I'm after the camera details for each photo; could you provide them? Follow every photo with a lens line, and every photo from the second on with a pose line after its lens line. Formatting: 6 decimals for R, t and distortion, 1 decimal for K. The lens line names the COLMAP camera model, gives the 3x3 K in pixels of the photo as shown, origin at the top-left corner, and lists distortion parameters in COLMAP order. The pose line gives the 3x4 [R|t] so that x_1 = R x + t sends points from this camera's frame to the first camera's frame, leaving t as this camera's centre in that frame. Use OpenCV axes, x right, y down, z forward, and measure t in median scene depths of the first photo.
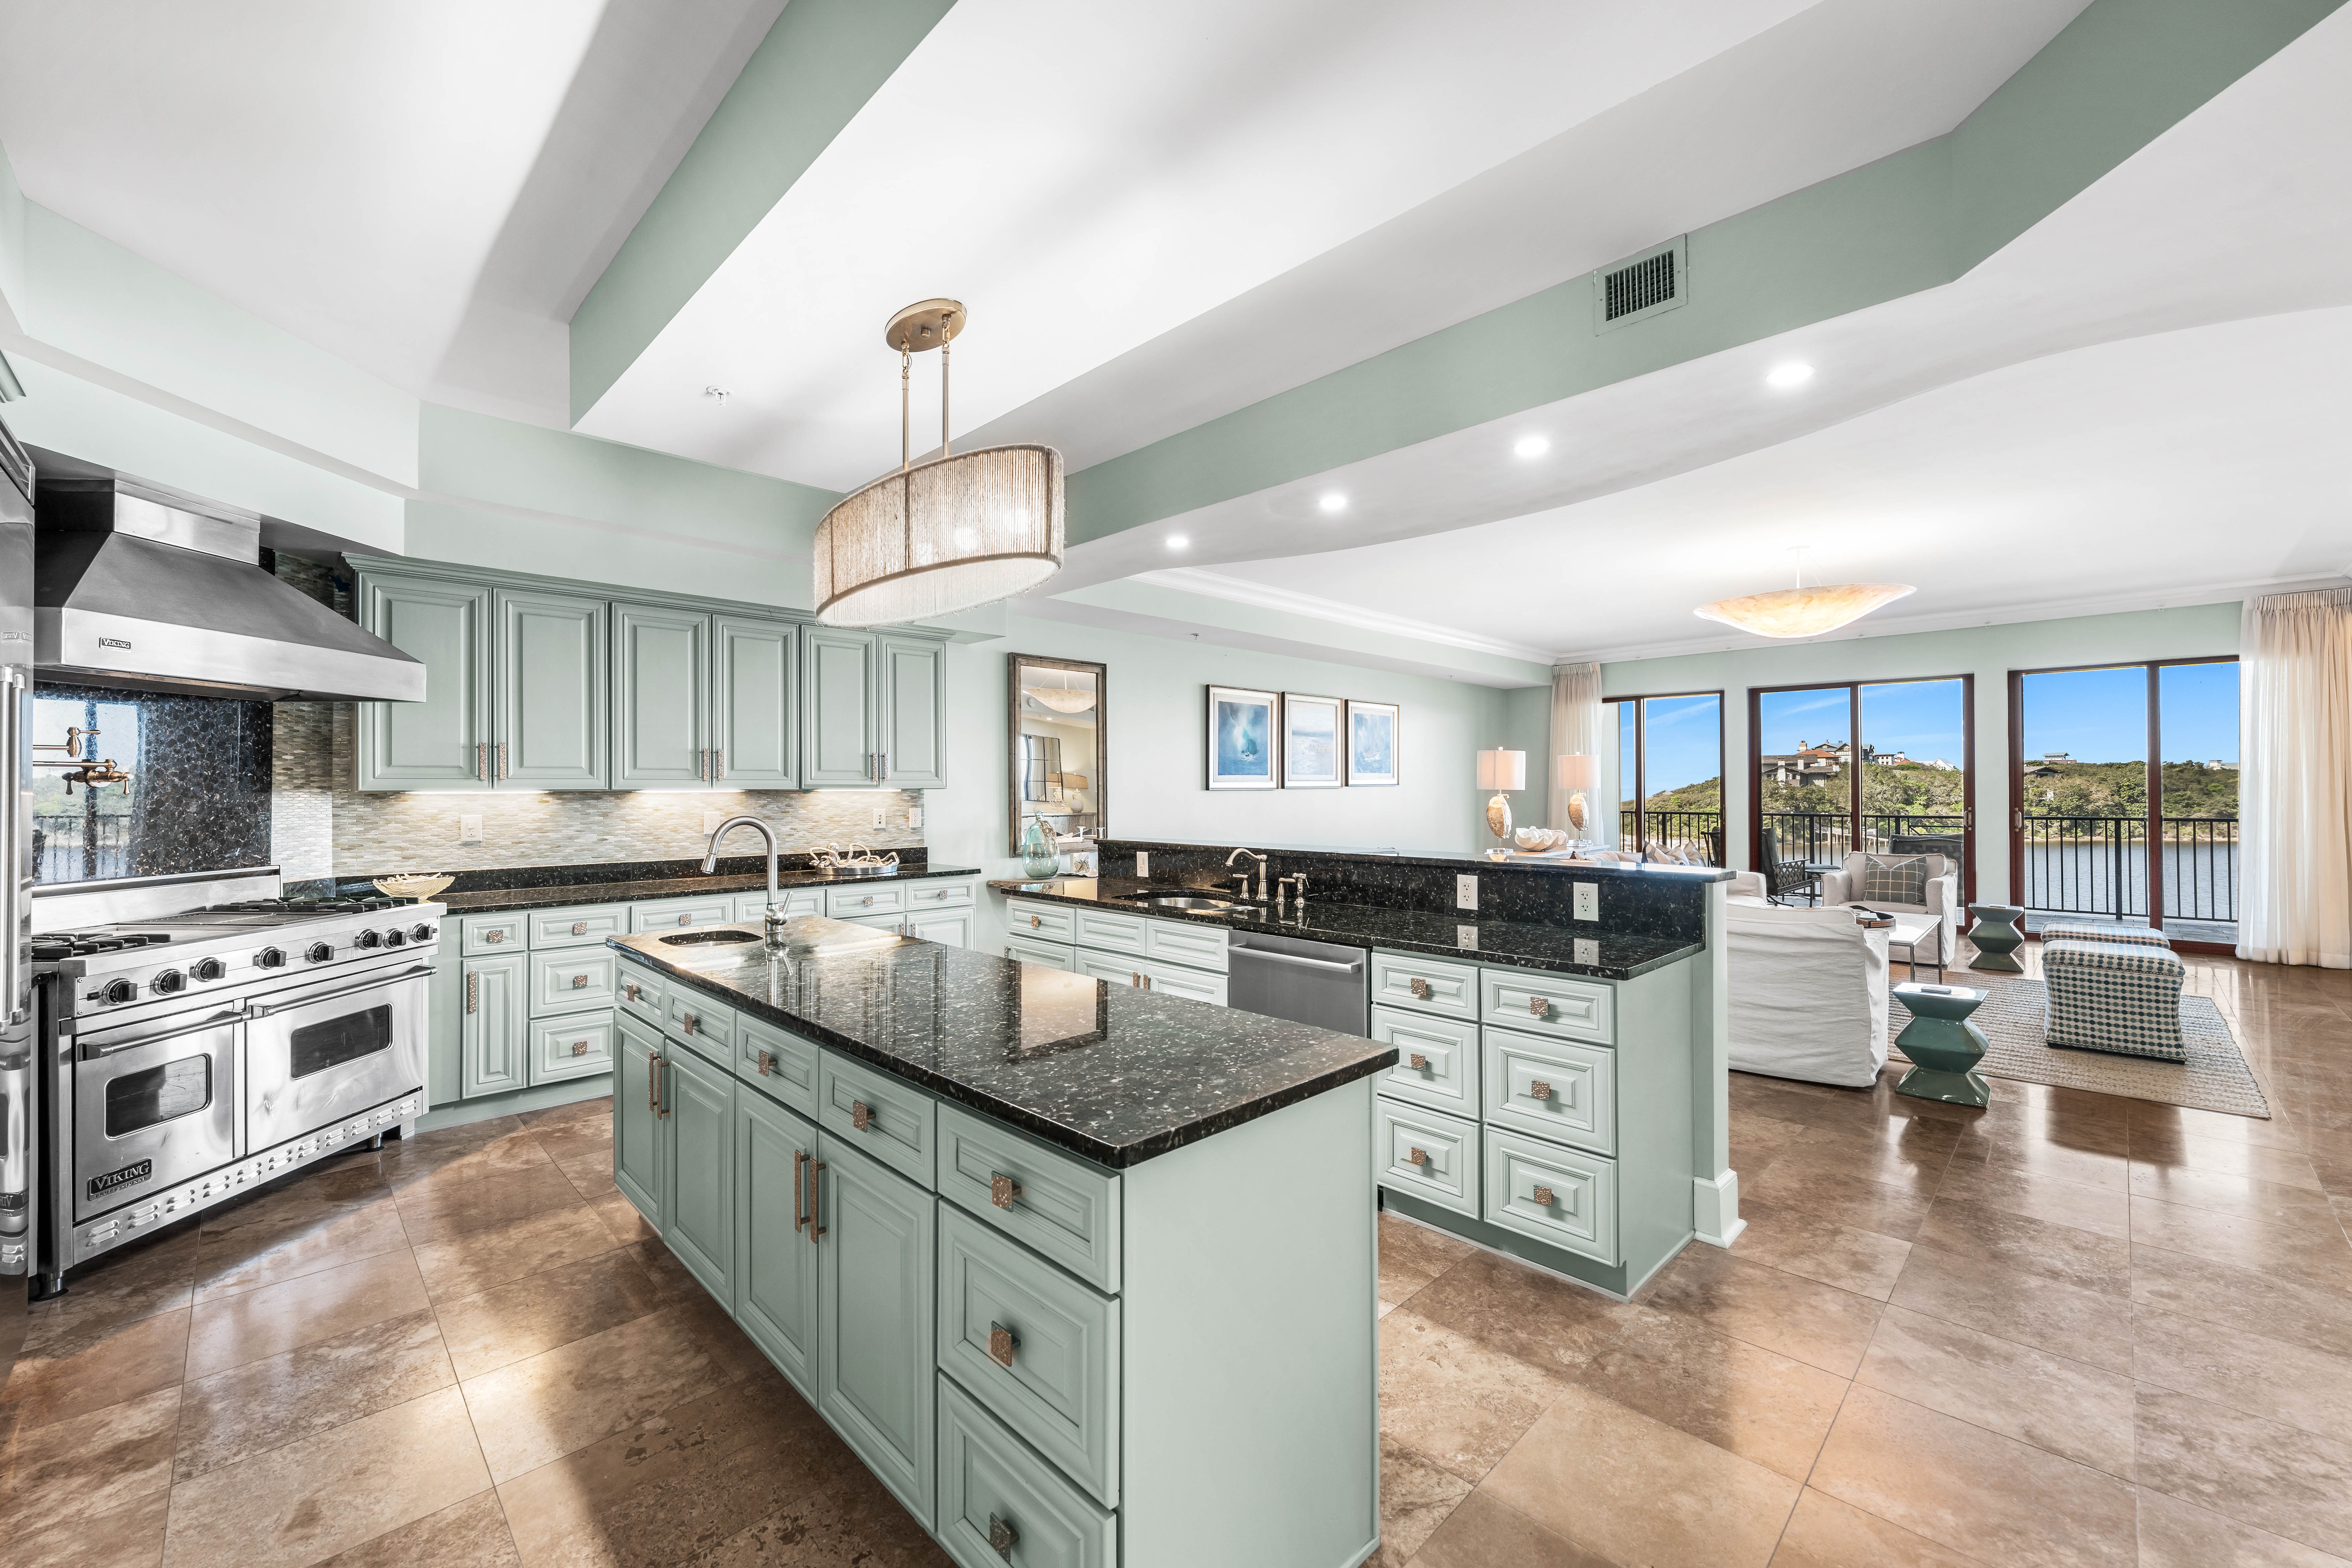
lens RADIAL K [[933.4, 0, 1174.0], [0, 933.4, 791.4], [0, 0, 1]] dist [-0.002915, -0.000314]
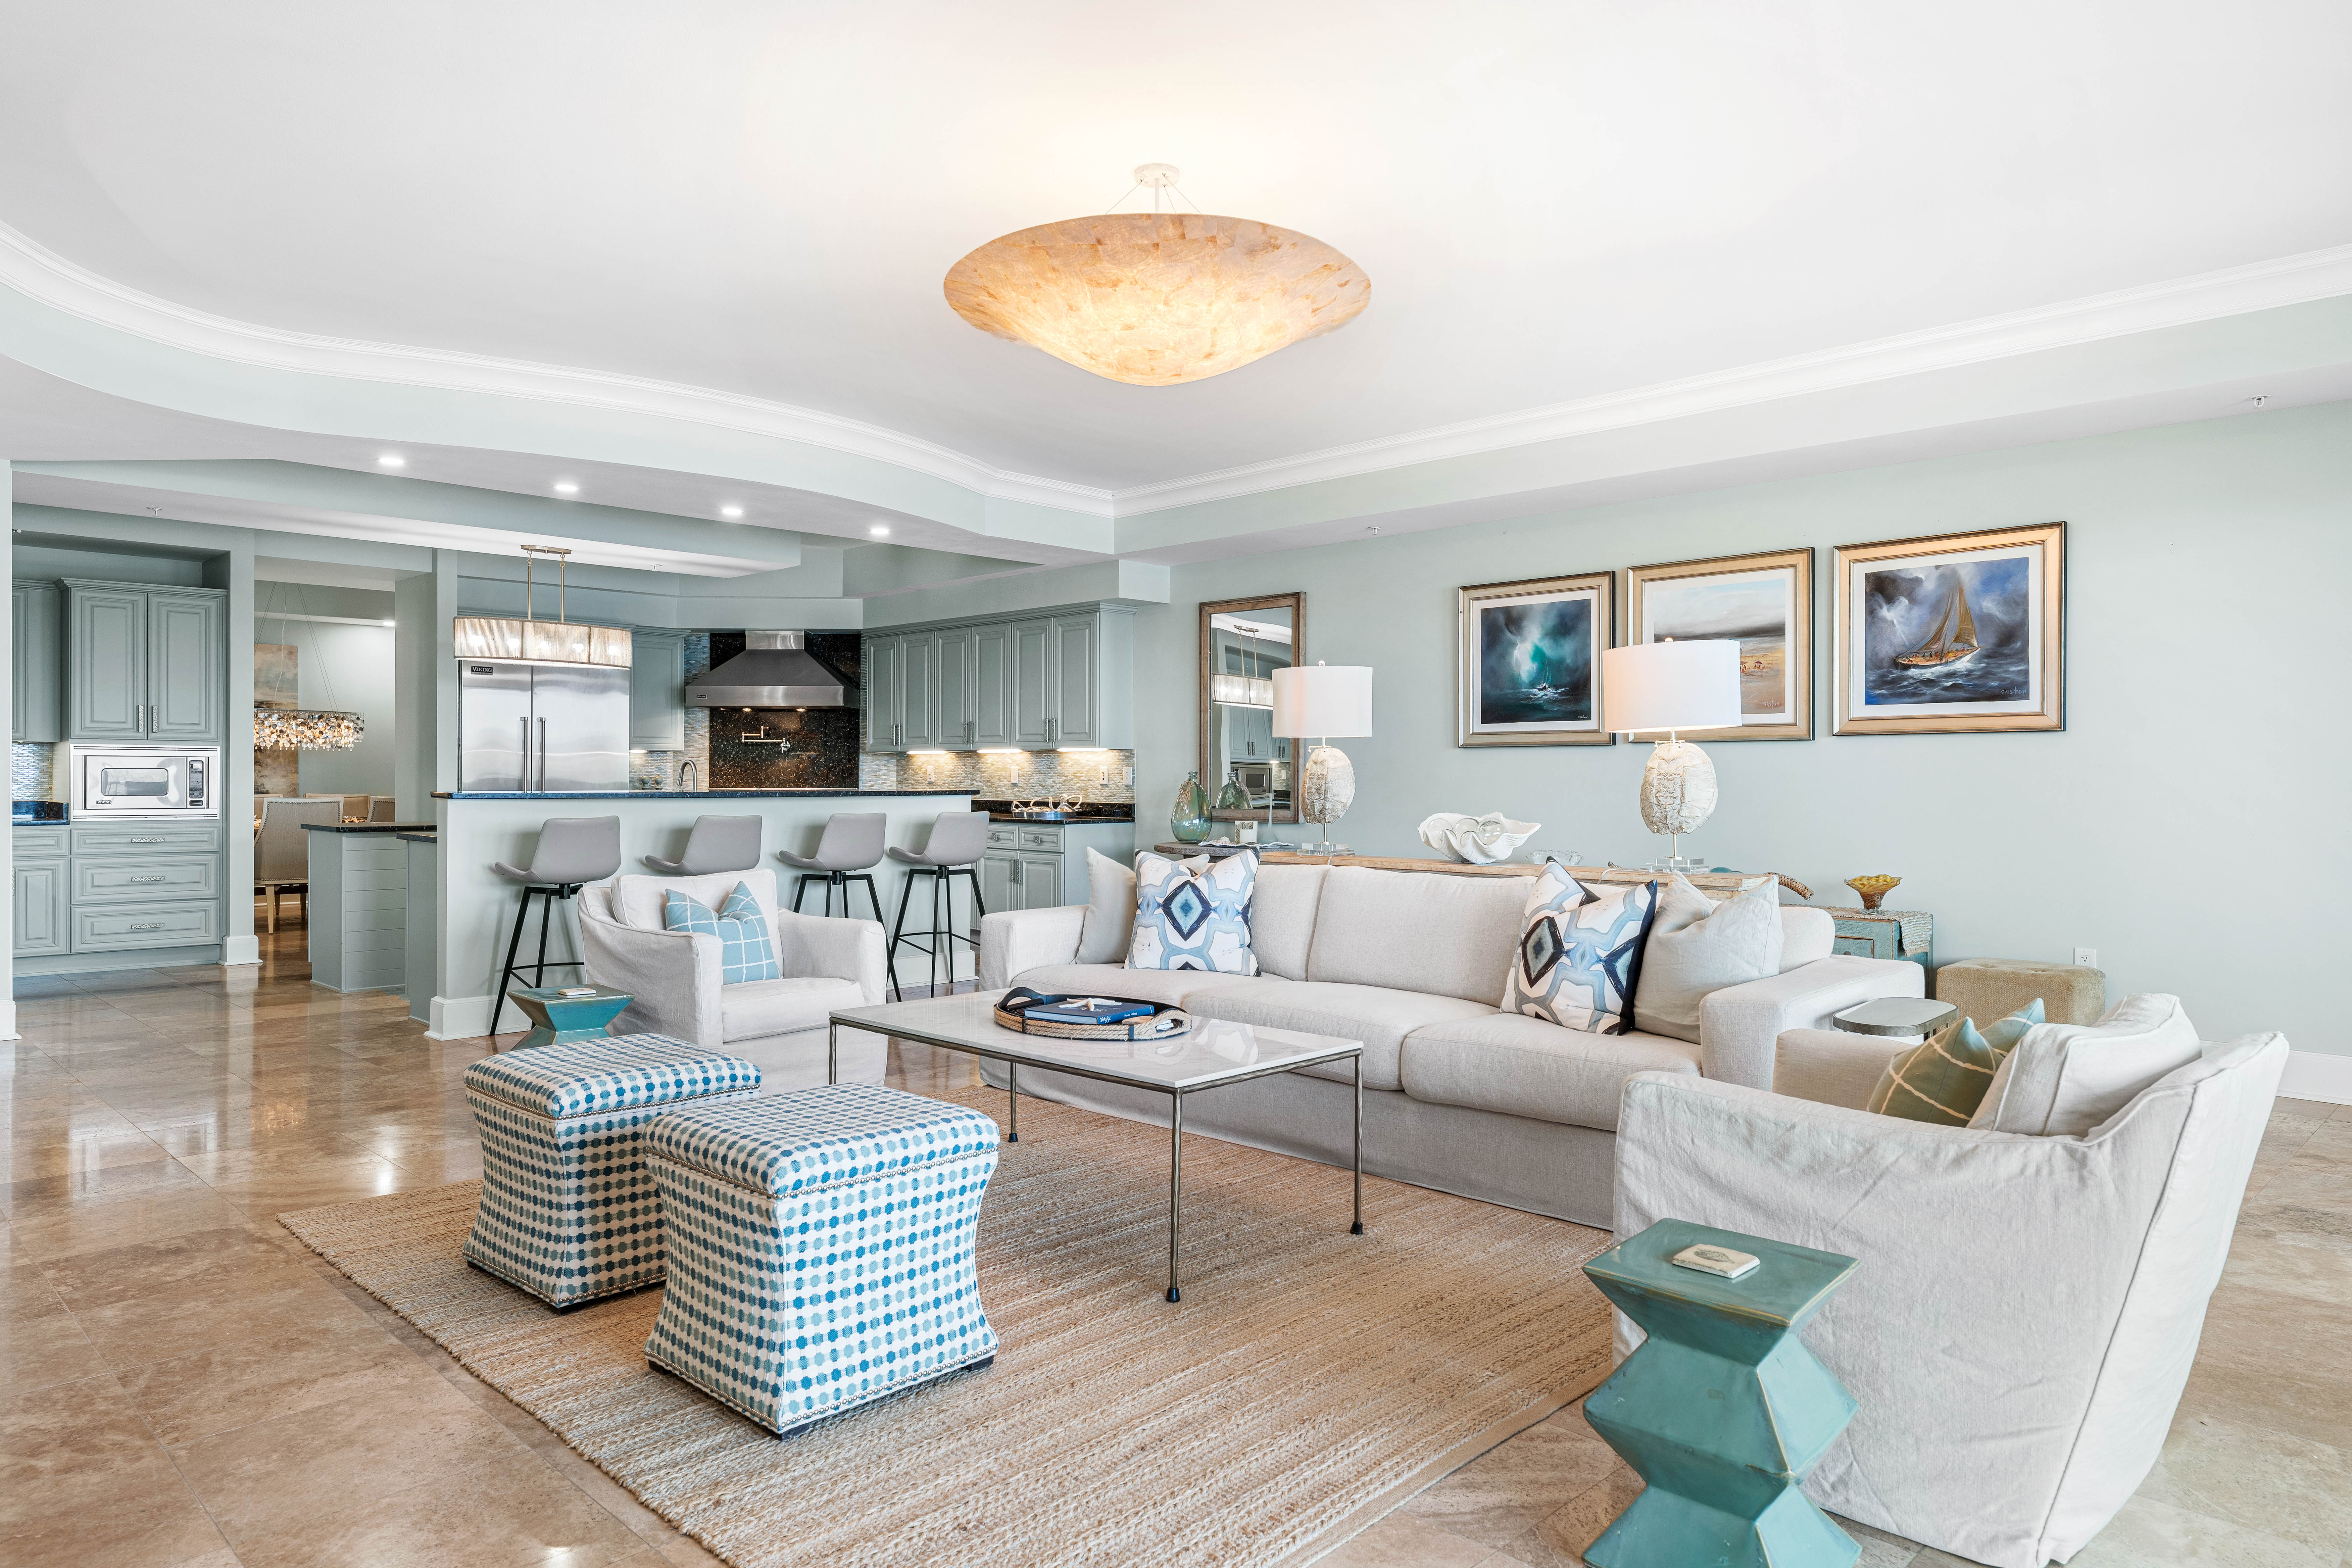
lens RADIAL K [[1453.0, 0, 1176.0], [0, 1453.0, 784.0], [0, 0, 1]] dist [0.004379, 0.000498]
pose [[0.022637, 0.014199, -0.999643, 0.959413], [-0.001459, 0.999899, 0.014170, 0.009457], [0.999743, 0.001138, 0.022656, 0.699218]]
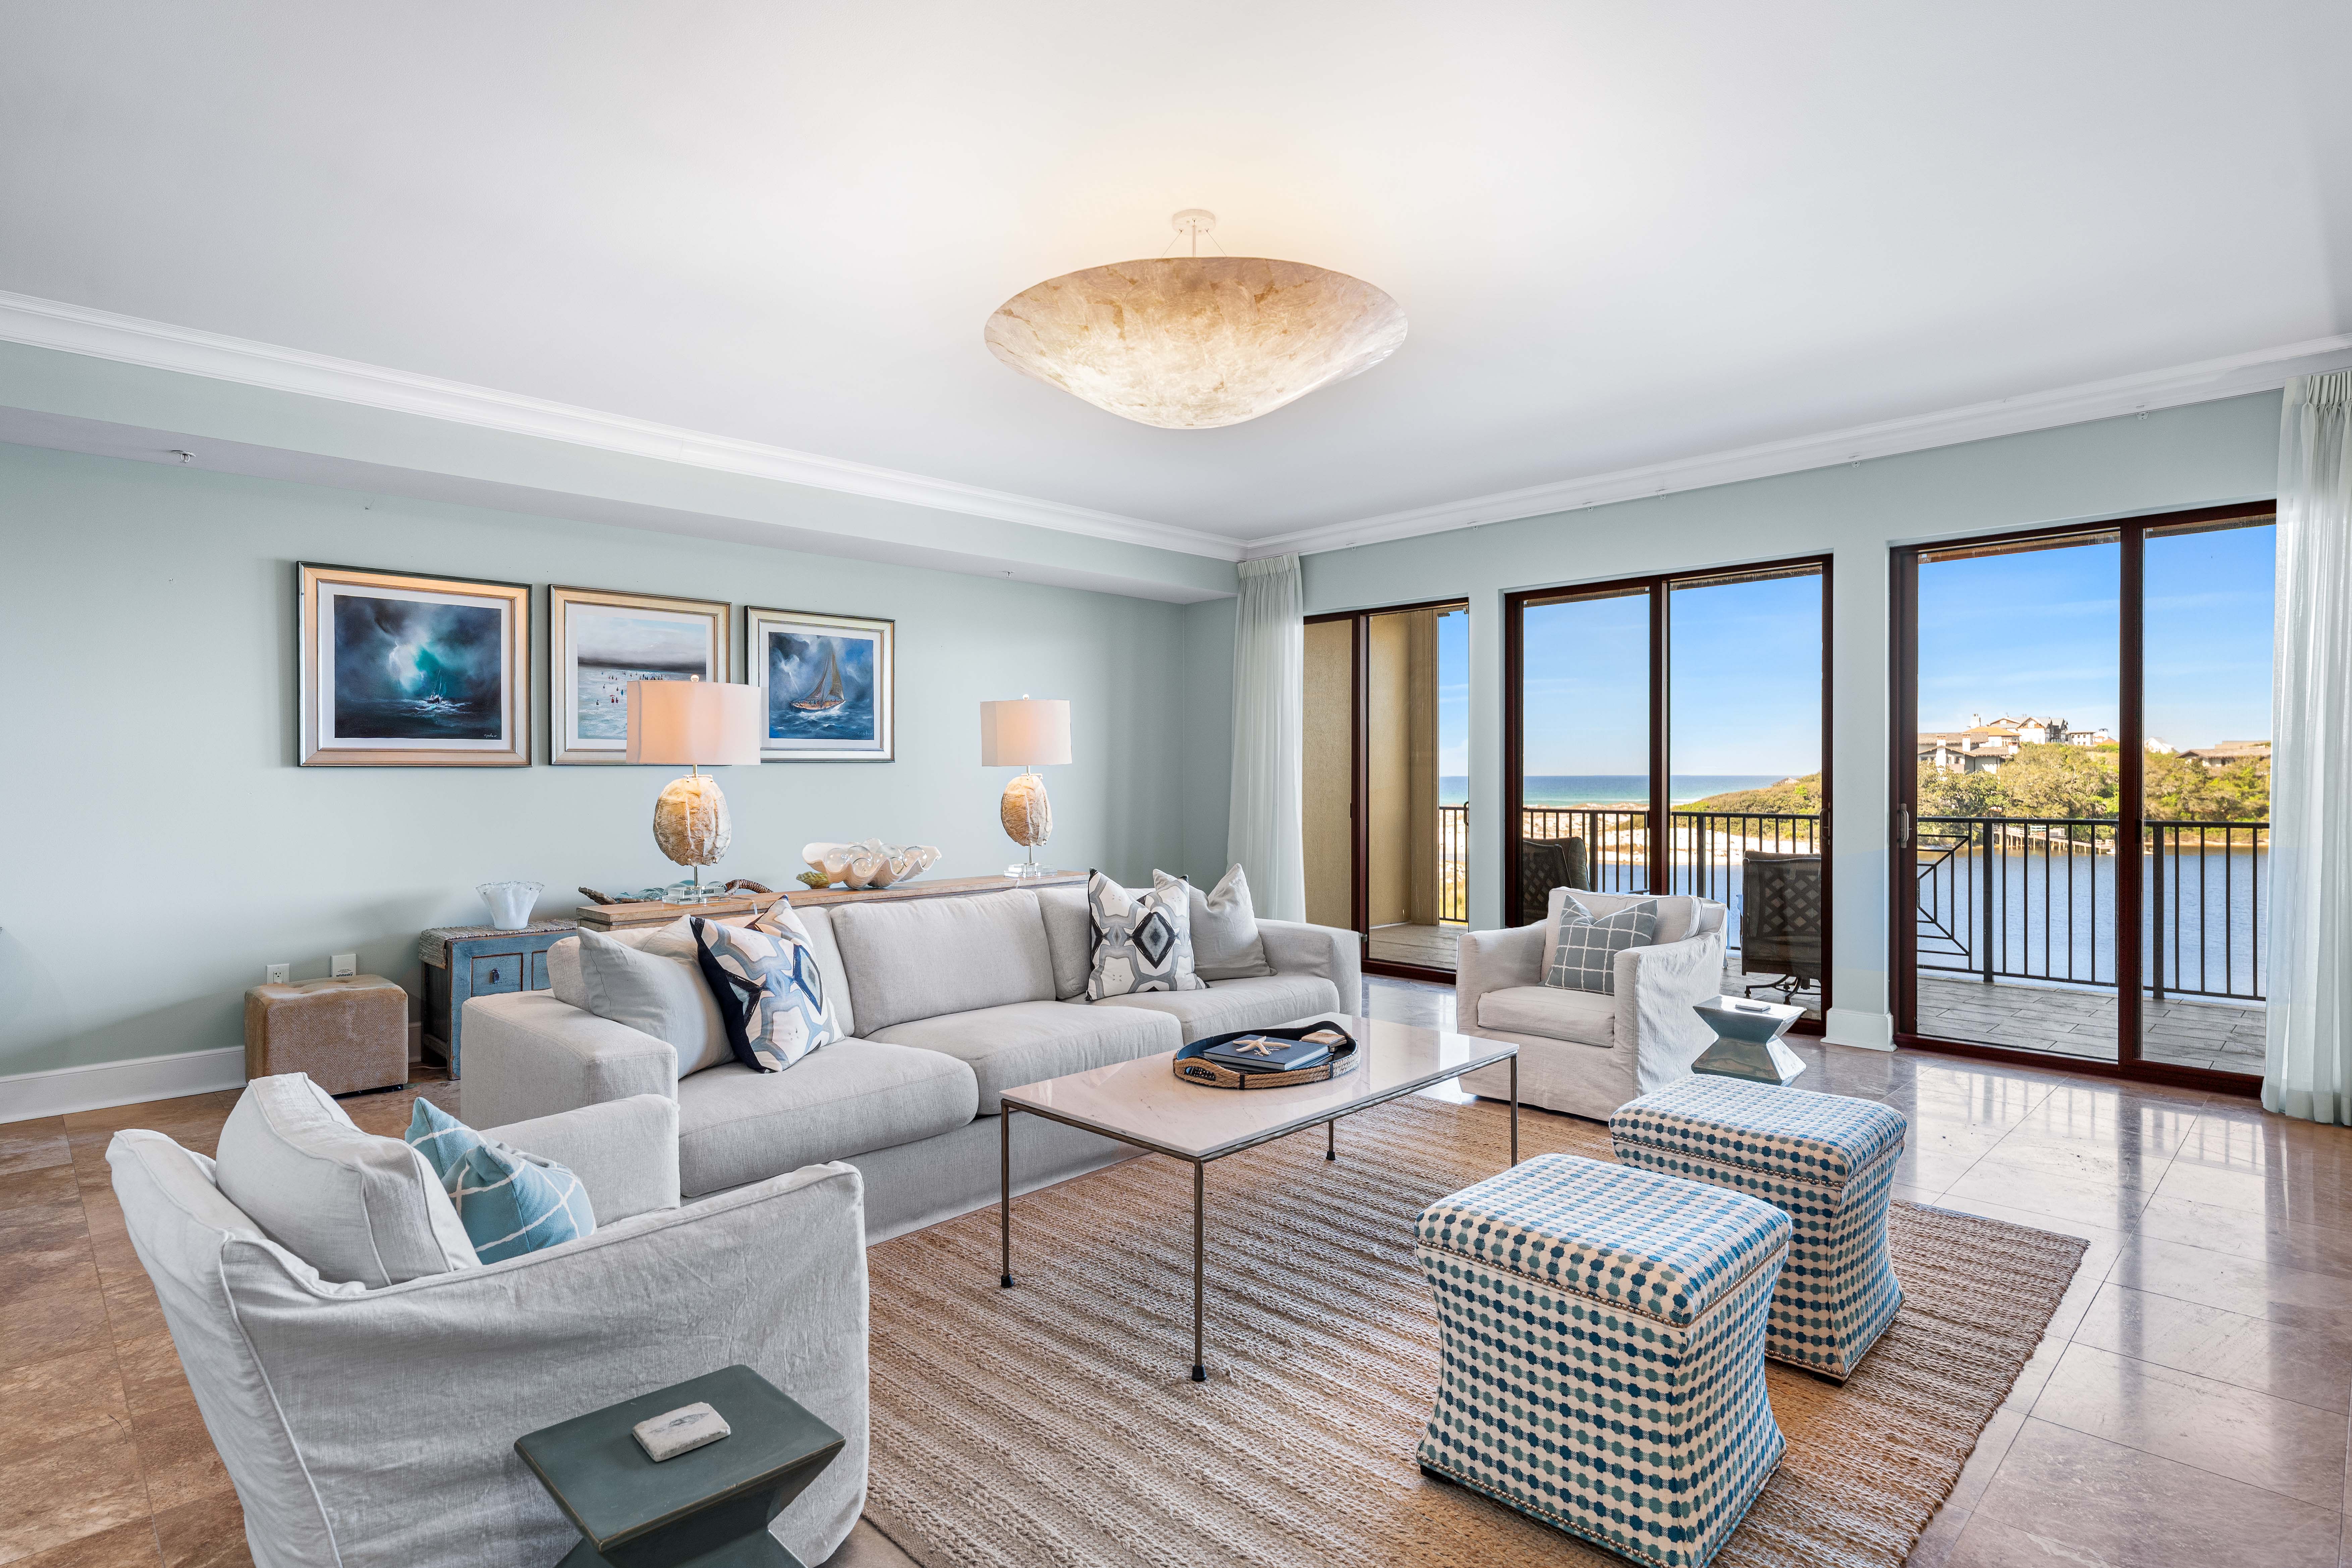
lens RADIAL K [[1197.8, 0, 1176.0], [0, 1197.8, 784.0], [0, 0, 1]] dist [0.001680, 0.000028]
pose [[0.999996, 0.002539, 0.001151, 0.472180], [-0.002545, 0.999983, 0.005310, 0.003662], [-0.001138, -0.005313, 0.999985, 0.299719]]
